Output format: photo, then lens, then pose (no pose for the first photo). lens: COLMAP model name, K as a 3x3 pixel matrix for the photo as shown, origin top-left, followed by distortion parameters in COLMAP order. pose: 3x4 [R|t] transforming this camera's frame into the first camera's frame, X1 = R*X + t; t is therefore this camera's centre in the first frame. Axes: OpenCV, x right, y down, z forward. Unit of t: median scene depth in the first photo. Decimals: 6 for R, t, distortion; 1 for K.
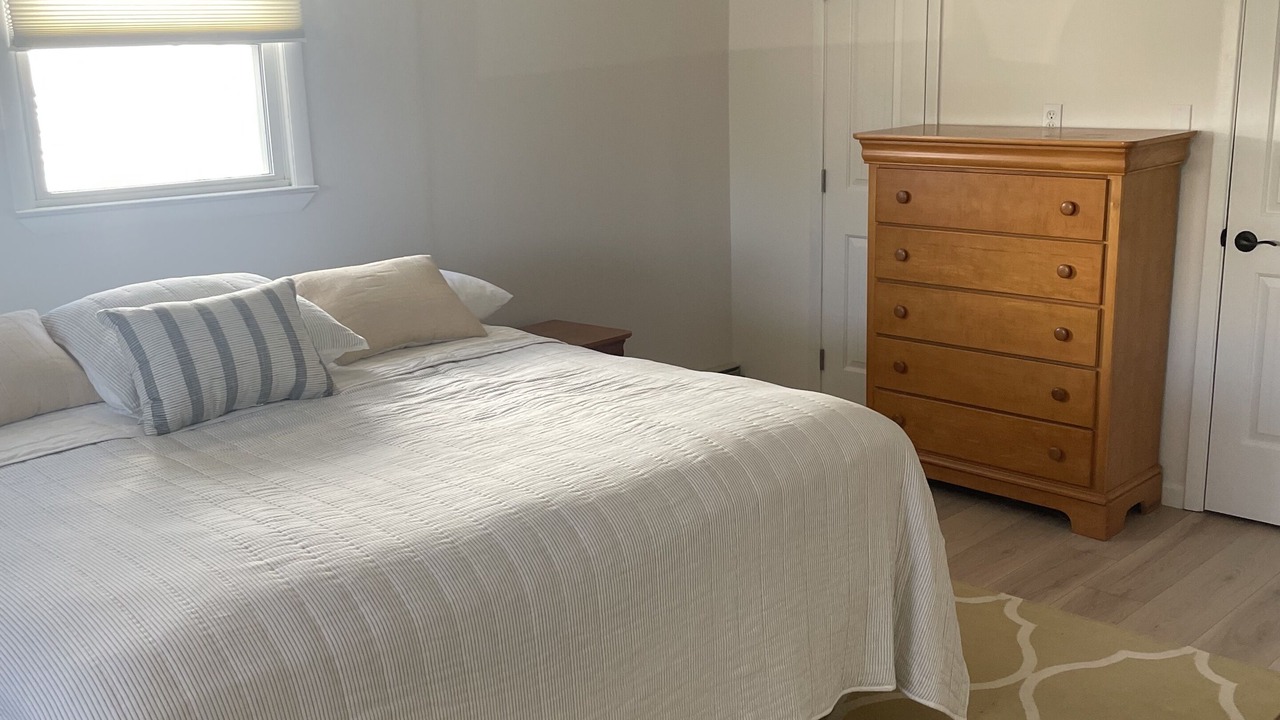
lens RADIAL K [[1301.7, 0, 643.4], [0, 1301.7, 358.1], [0, 0, 1]] dist [0.053113, 0.000000]
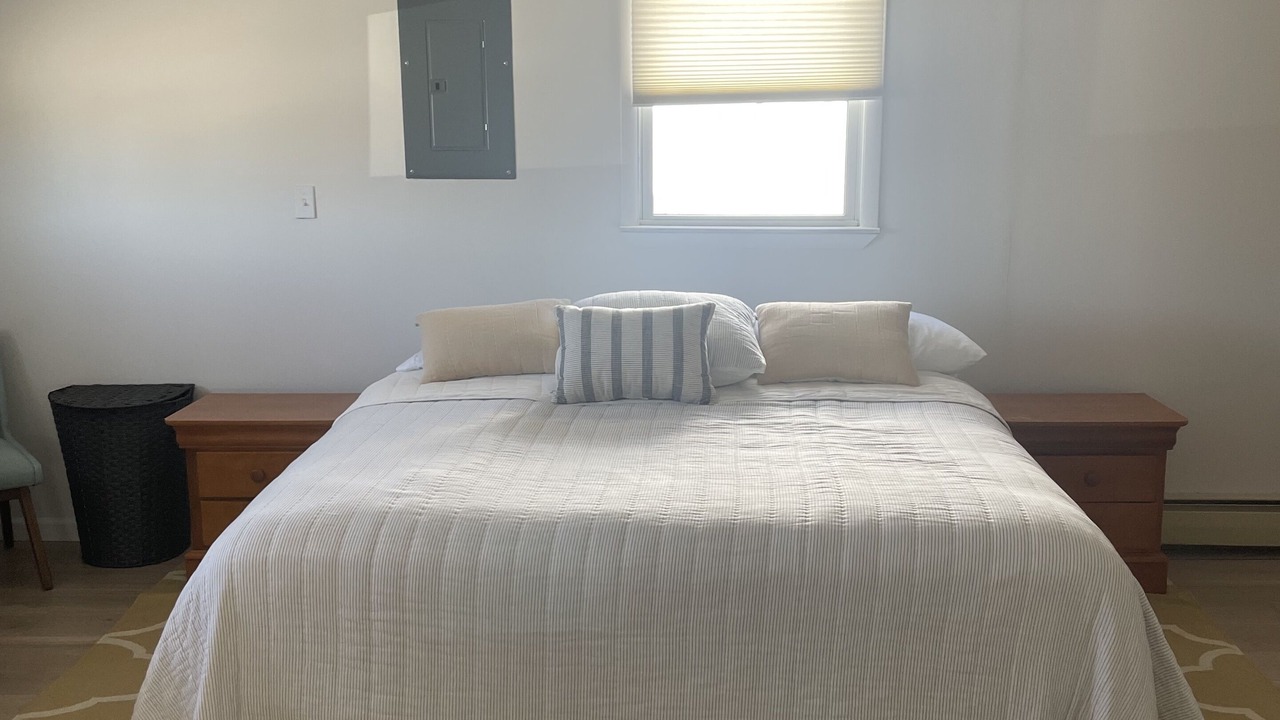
lens RADIAL K [[1301.7, 0, 695.6], [0, 1301.7, 390.4], [0, 0, 1]] dist [0.053113, 0.000000]
pose [[0.653506, 0.188621, -0.733043, 0.641124], [-0.179489, 0.979448, 0.092011, -0.093870], [0.735332, 0.071444, 0.673931, 0.198815]]
